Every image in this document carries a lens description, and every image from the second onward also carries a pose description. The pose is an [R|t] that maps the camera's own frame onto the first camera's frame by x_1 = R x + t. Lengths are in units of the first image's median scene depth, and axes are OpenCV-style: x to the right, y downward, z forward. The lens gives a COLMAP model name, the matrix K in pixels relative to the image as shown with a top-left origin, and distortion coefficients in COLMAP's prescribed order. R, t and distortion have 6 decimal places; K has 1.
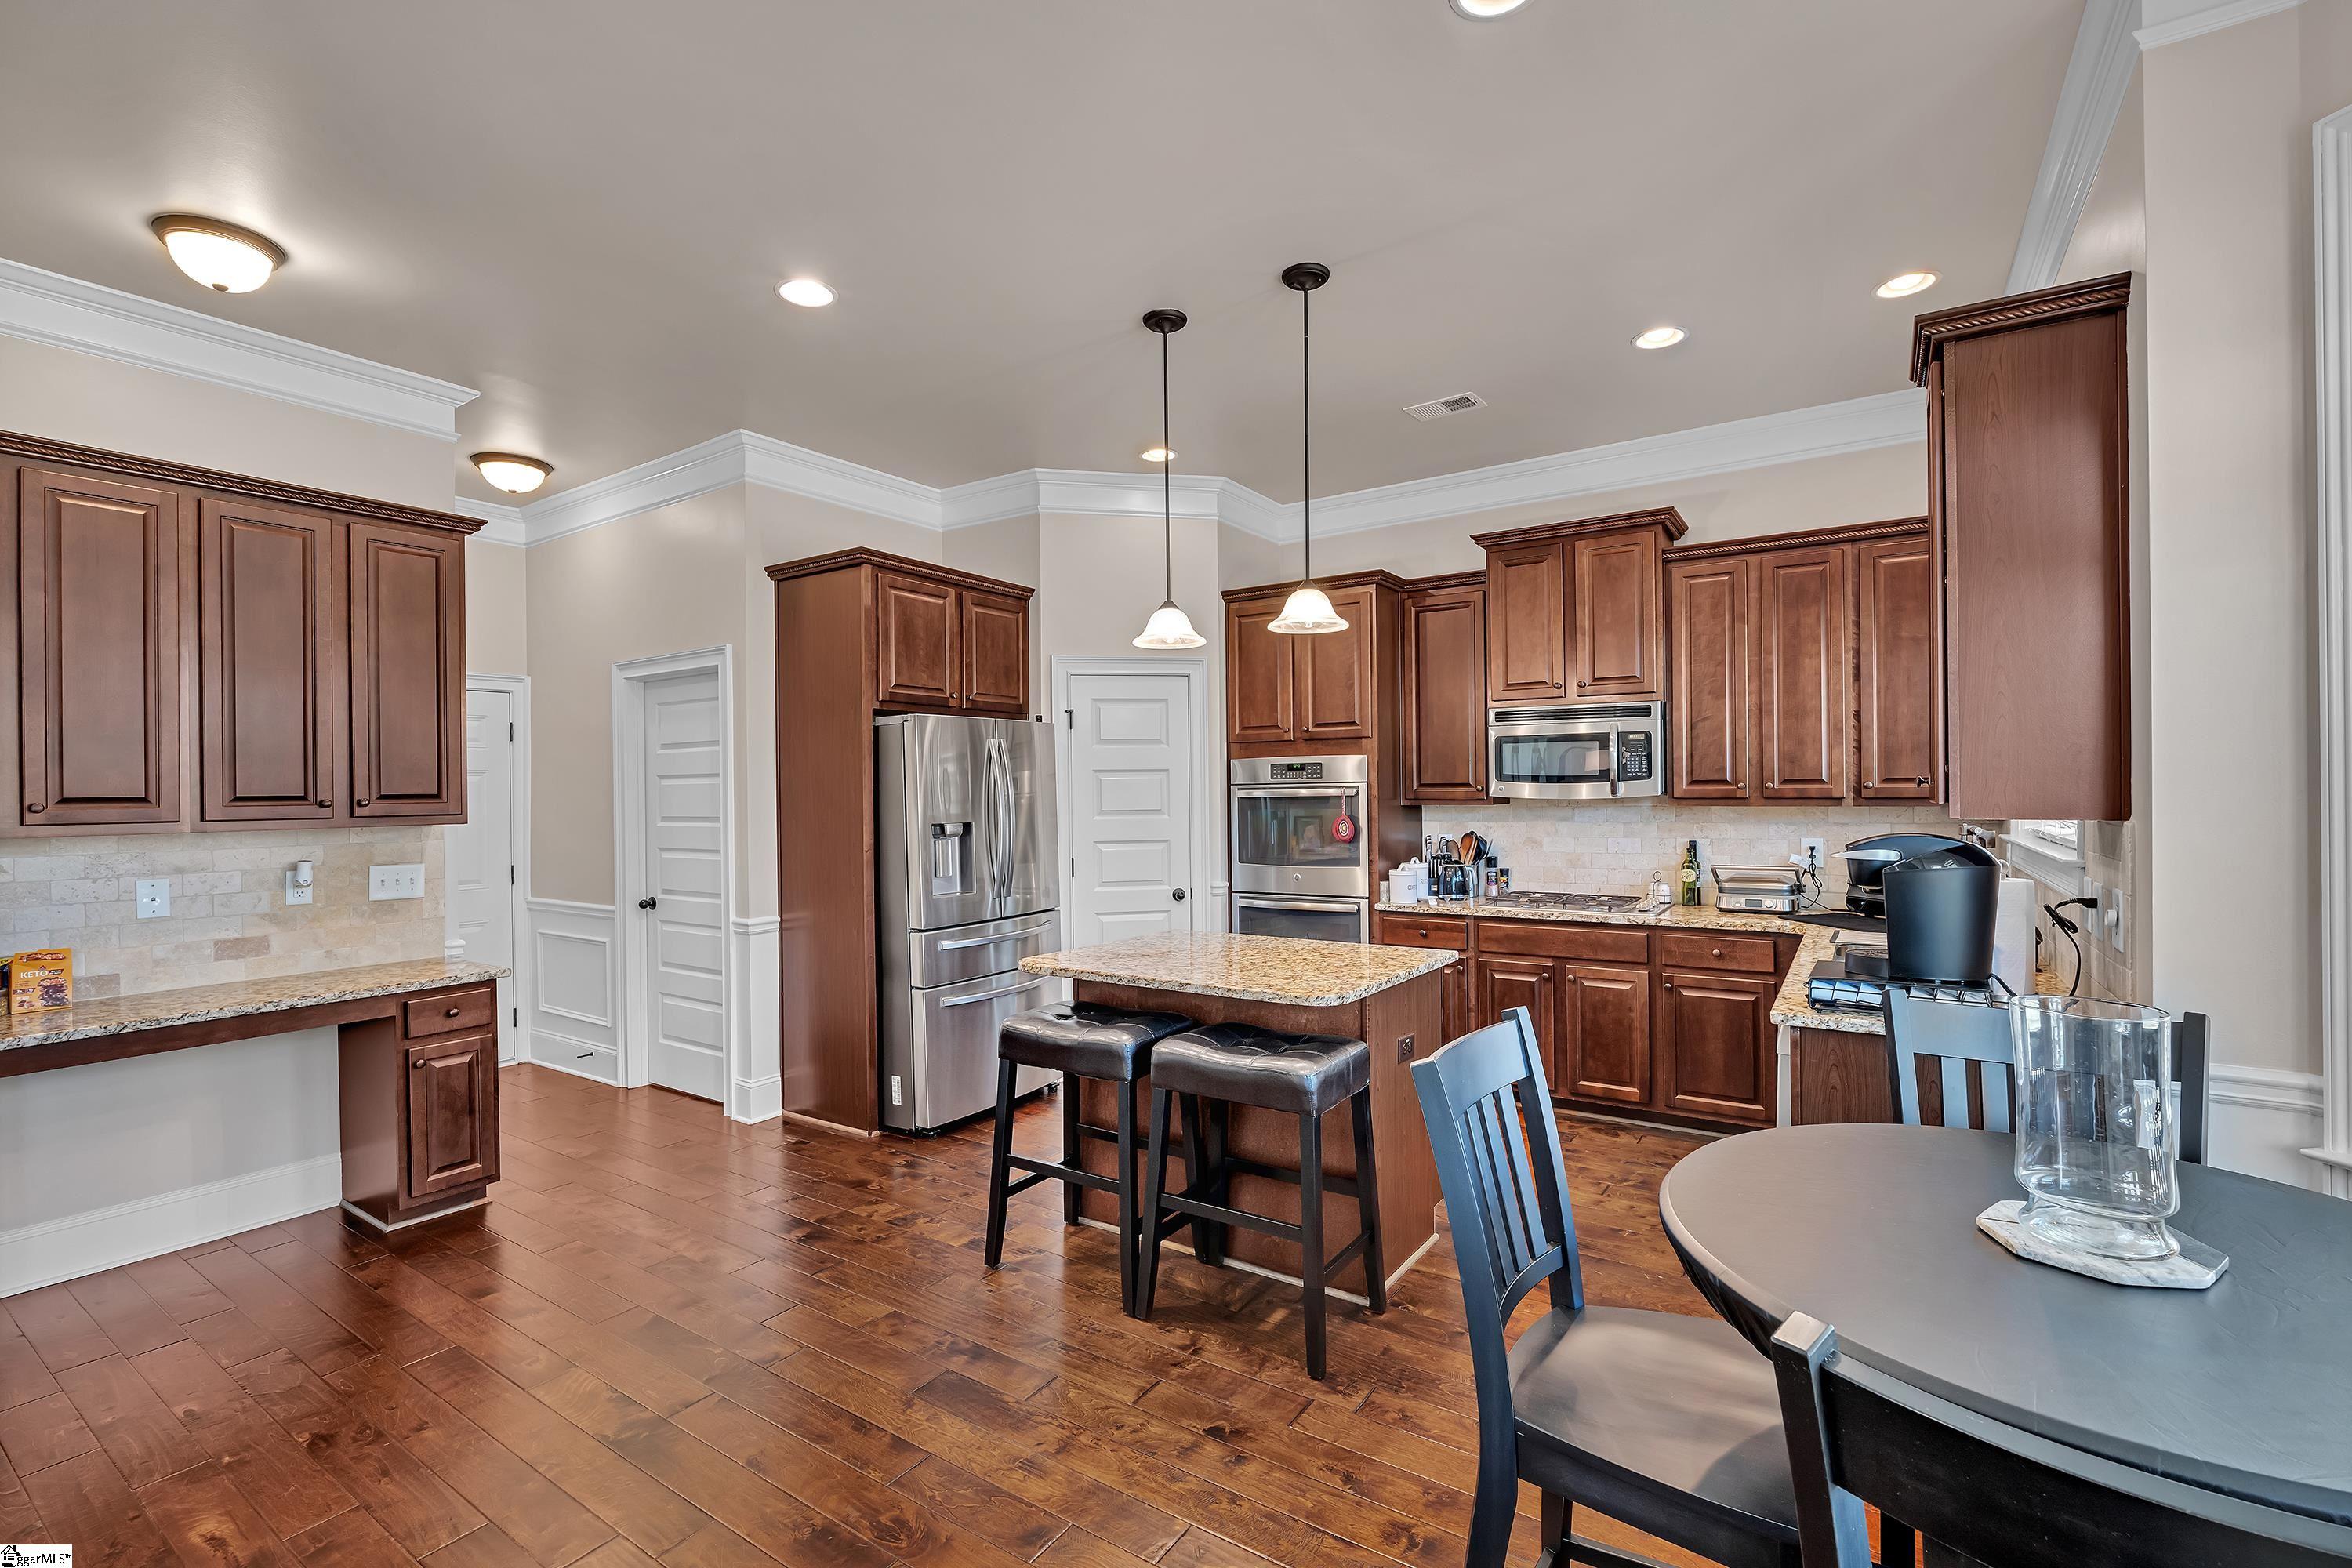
lens RADIAL K [[1027.5, 0, 1176.0], [0, 1027.5, 784.0], [0, 0, 1]] dist [-0.007265, 0.000133]
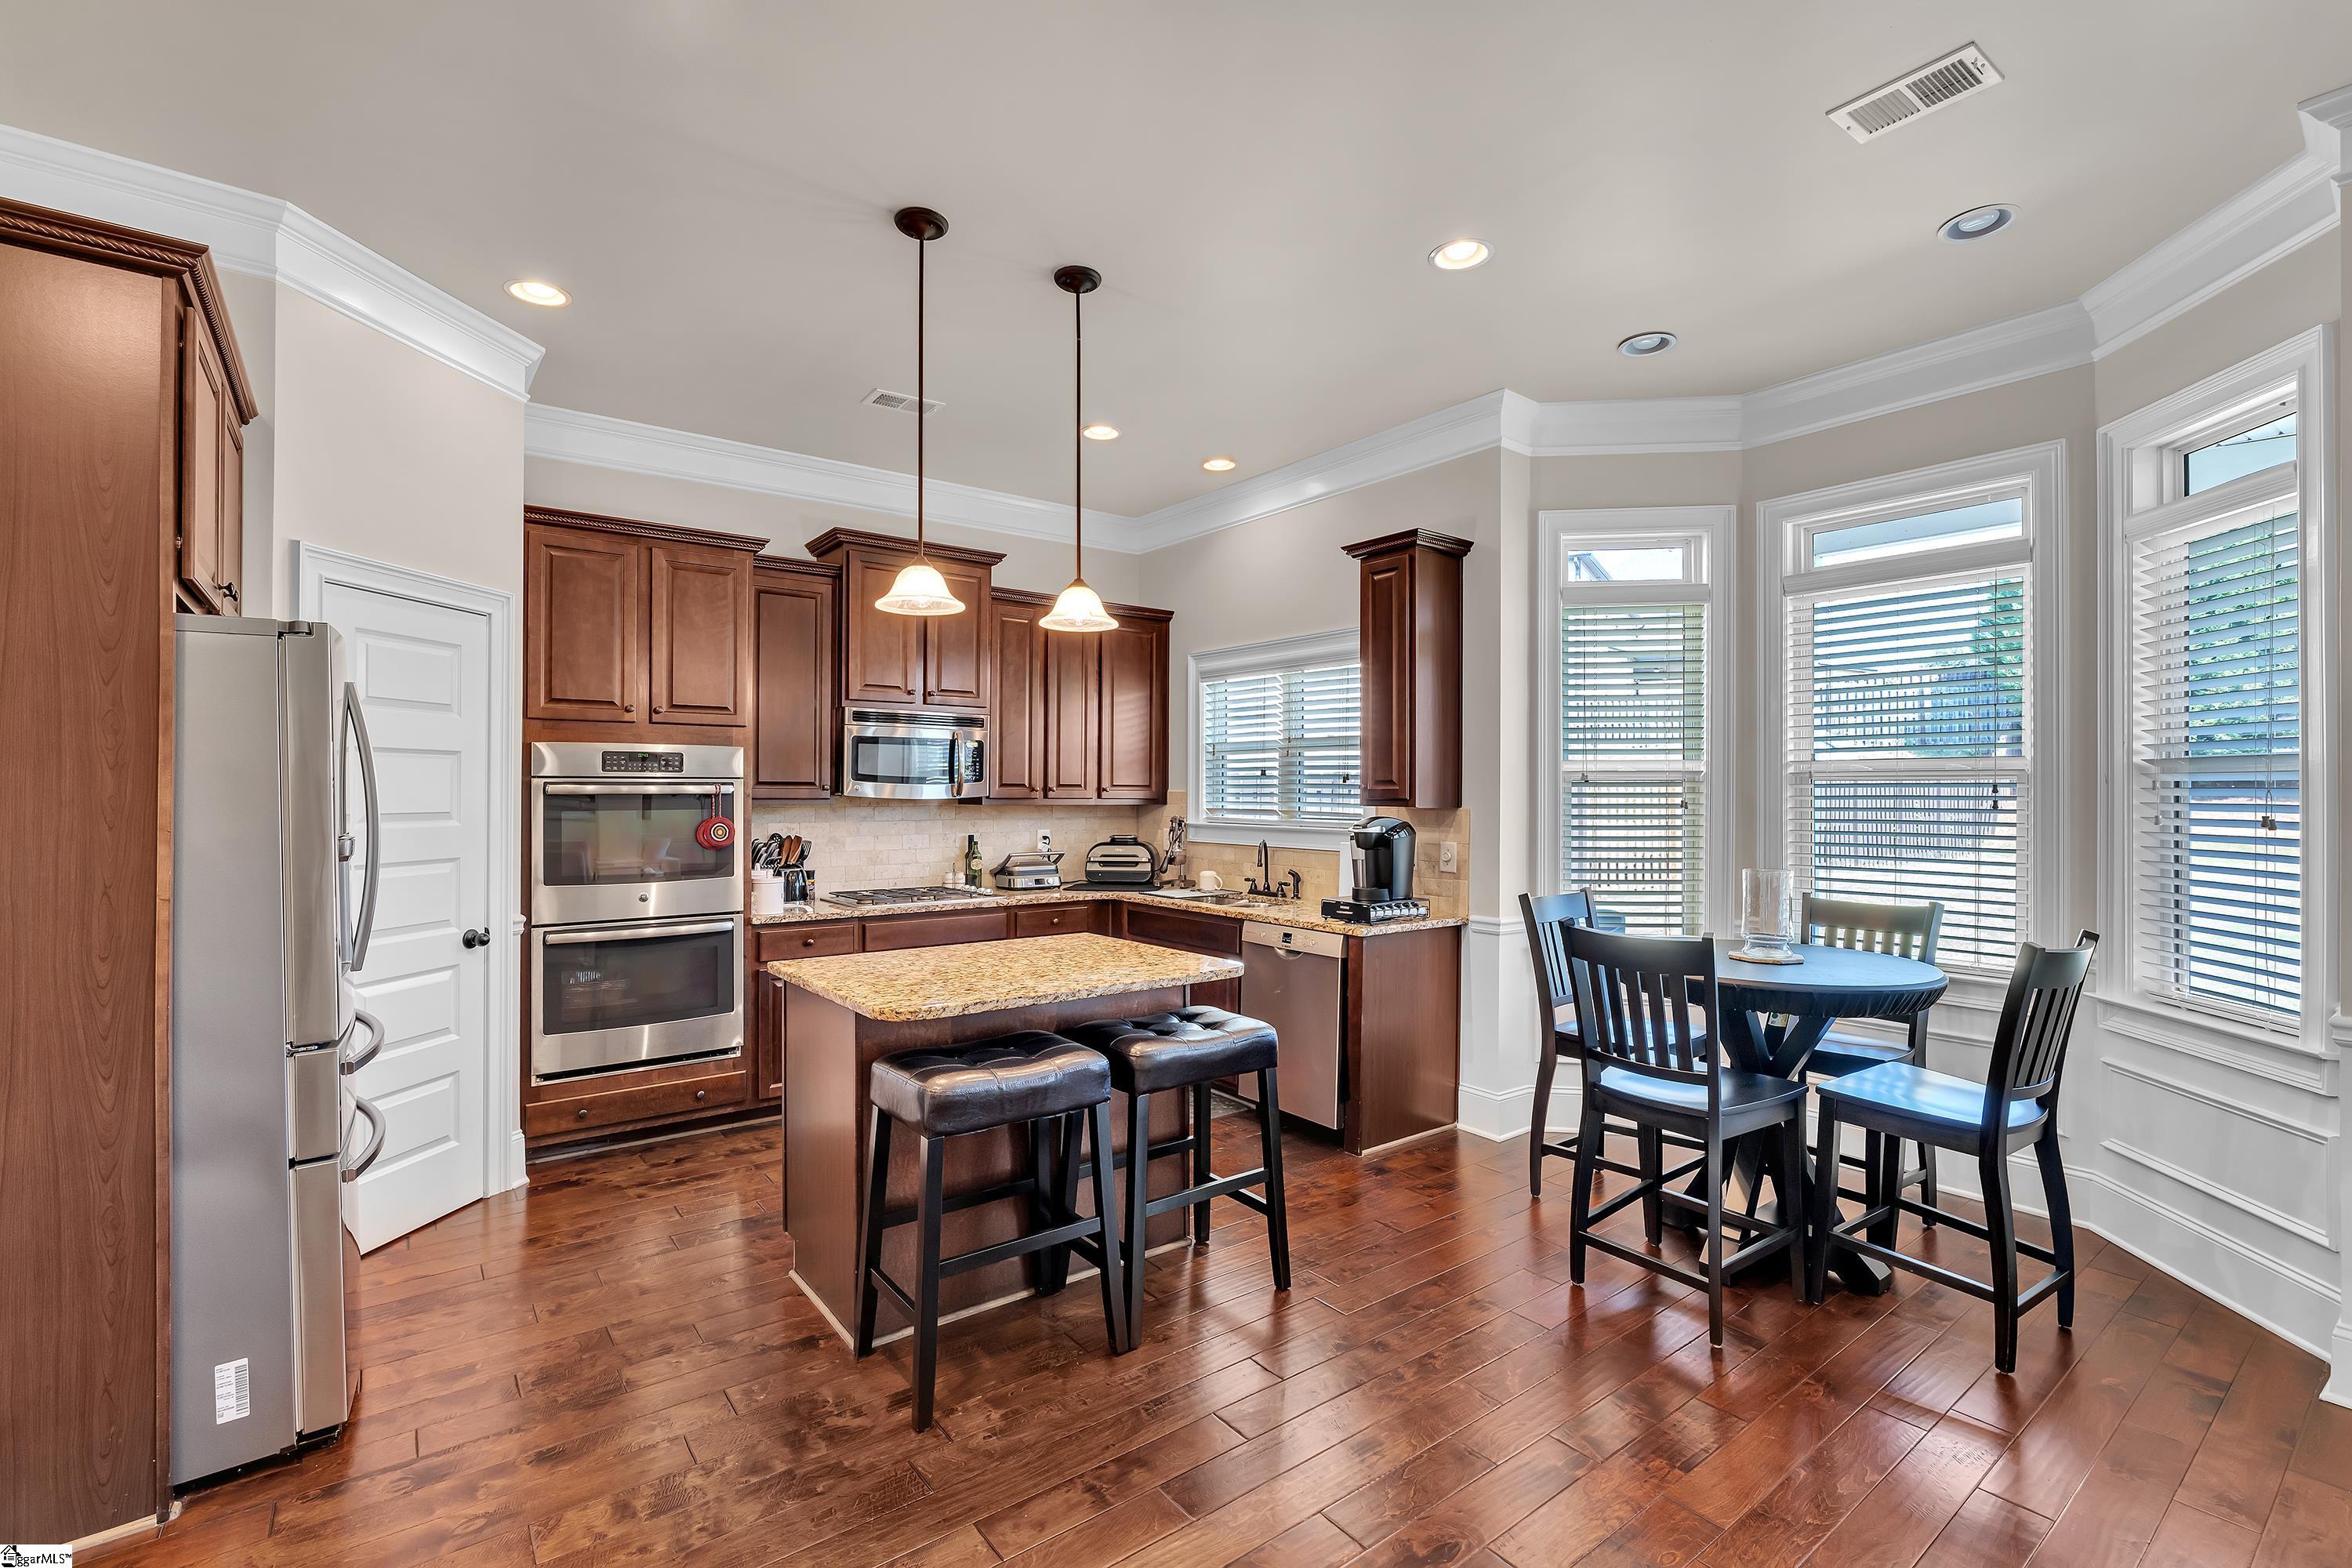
lens RADIAL K [[1046.1, 0, 1173.0], [0, 1046.1, 787.2], [0, 0, 1]] dist [-0.000618, -0.000001]
pose [[0.325507, 0.015723, 0.945409, -0.530684], [-0.009780, 0.999864, -0.013261, 0.013752], [-0.945489, -0.004930, 0.325616, 0.371193]]
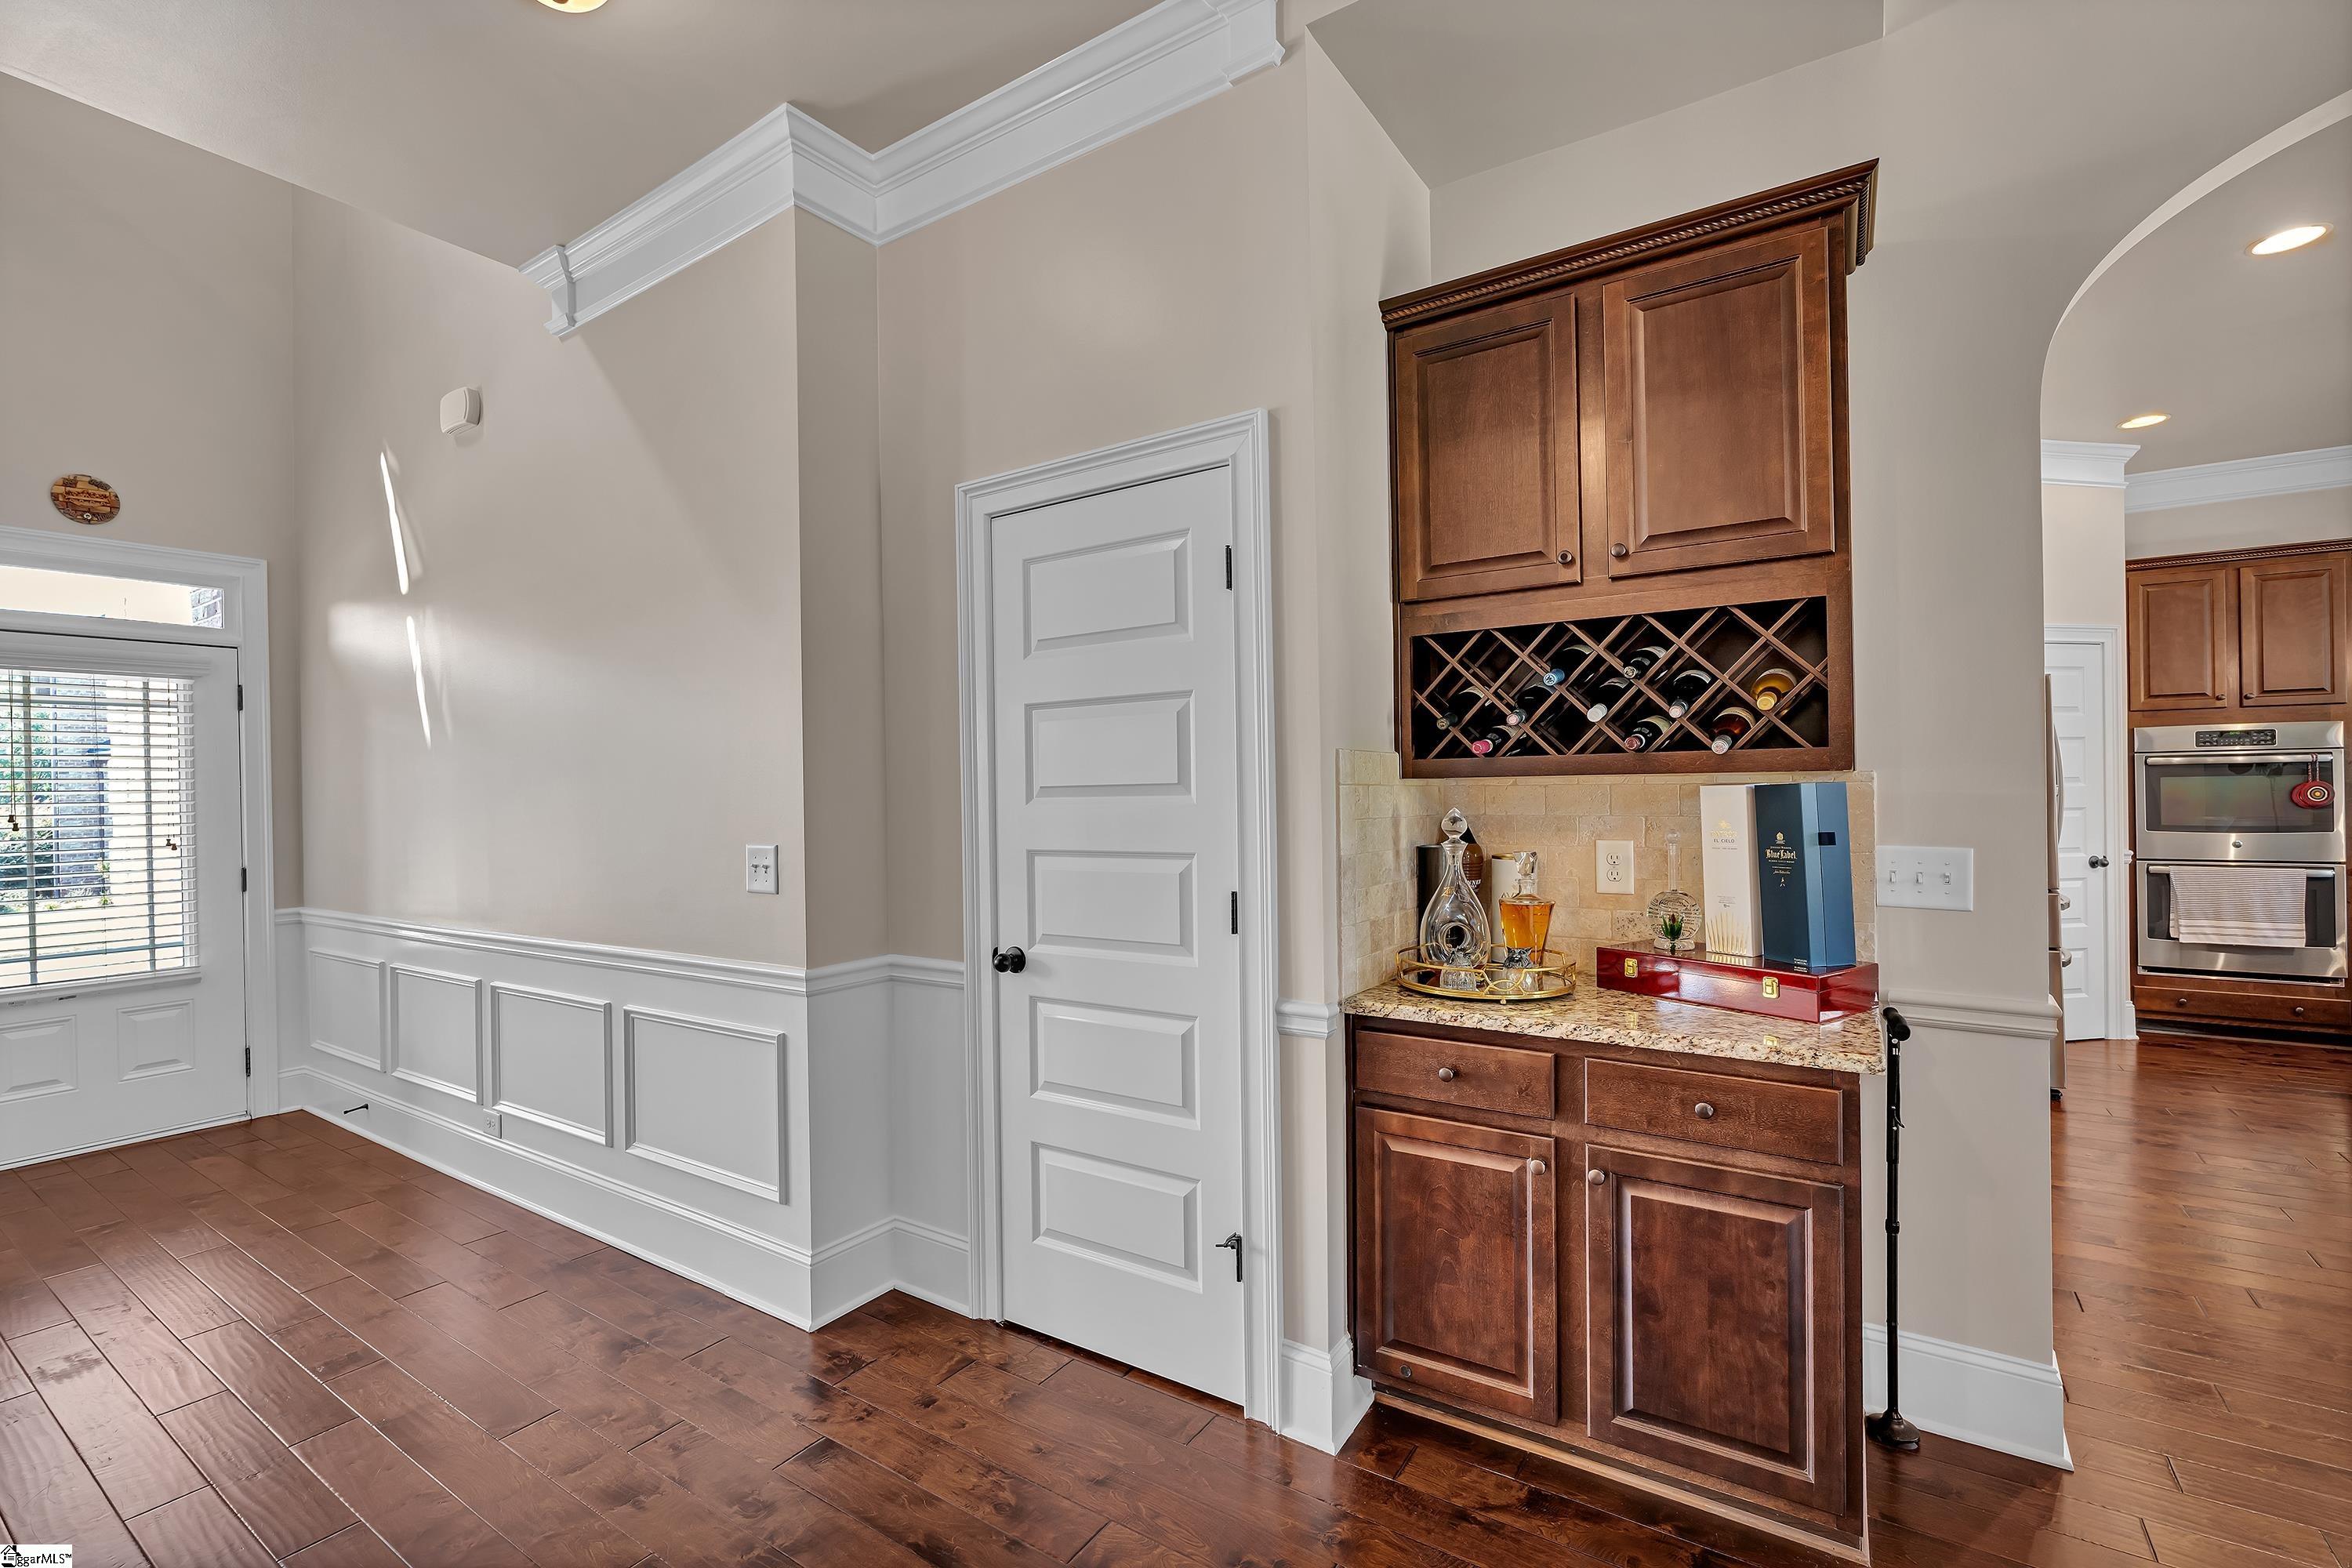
lens RADIAL K [[1027.5, 0, 1176.0], [0, 1027.5, 784.0], [0, 0, 1]] dist [-0.007265, 0.000133]
pose [[0.999996, 0.001144, 0.002448, -0.960377], [-0.001147, 0.999999, 0.001207, 0.033401], [-0.002446, -0.001210, 0.999996, 0.007075]]
